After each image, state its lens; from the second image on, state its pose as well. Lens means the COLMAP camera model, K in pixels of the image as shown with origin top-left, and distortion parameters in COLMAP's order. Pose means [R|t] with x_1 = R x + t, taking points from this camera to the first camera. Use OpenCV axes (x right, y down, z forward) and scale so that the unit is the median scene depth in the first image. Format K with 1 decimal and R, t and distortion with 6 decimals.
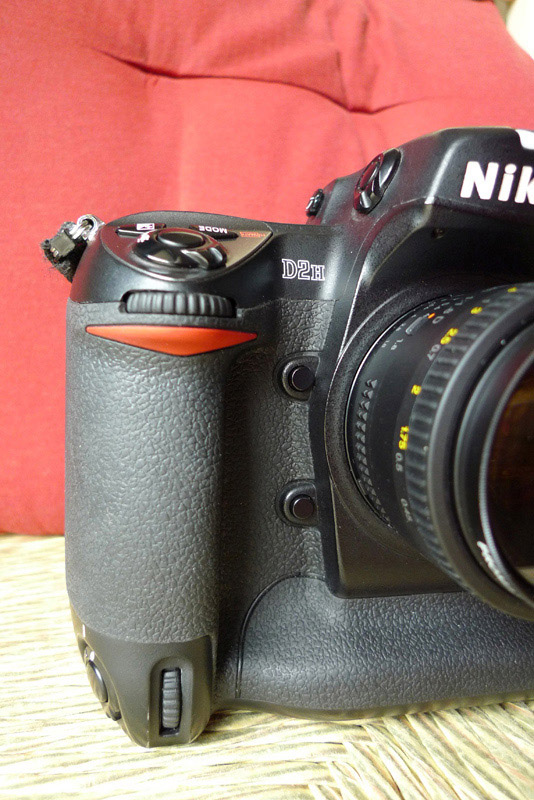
lens RADIAL K [[521.7, 0, 256.3], [0, 521.7, 401.3], [0, 0, 1]] dist [-0.018646, -0.001610]
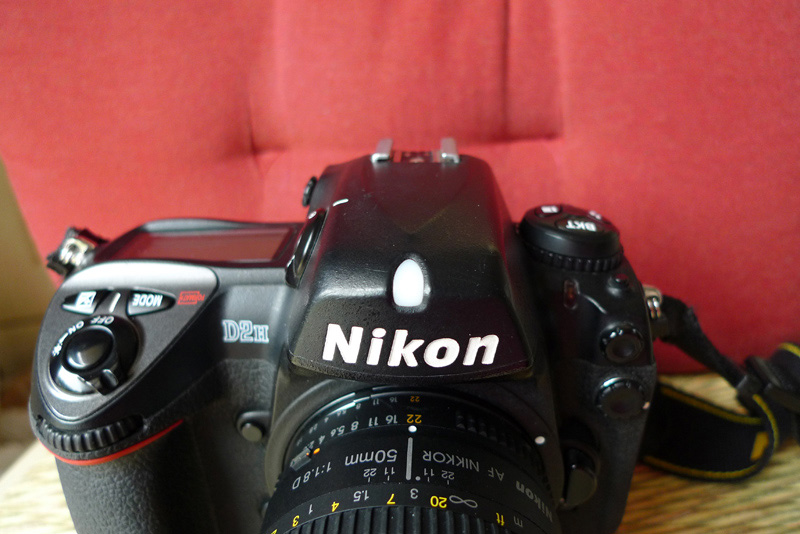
lens RADIAL K [[521.7, 0, 401.5], [0, 521.7, 253.7], [0, 0, 1]] dist [-0.018646, -0.001610]
pose [[0.967792, 0.056772, -0.245267, 0.684669], [0.025821, 0.946720, 0.321022, -0.790536], [0.250424, -0.317016, 0.914762, 0.268495]]
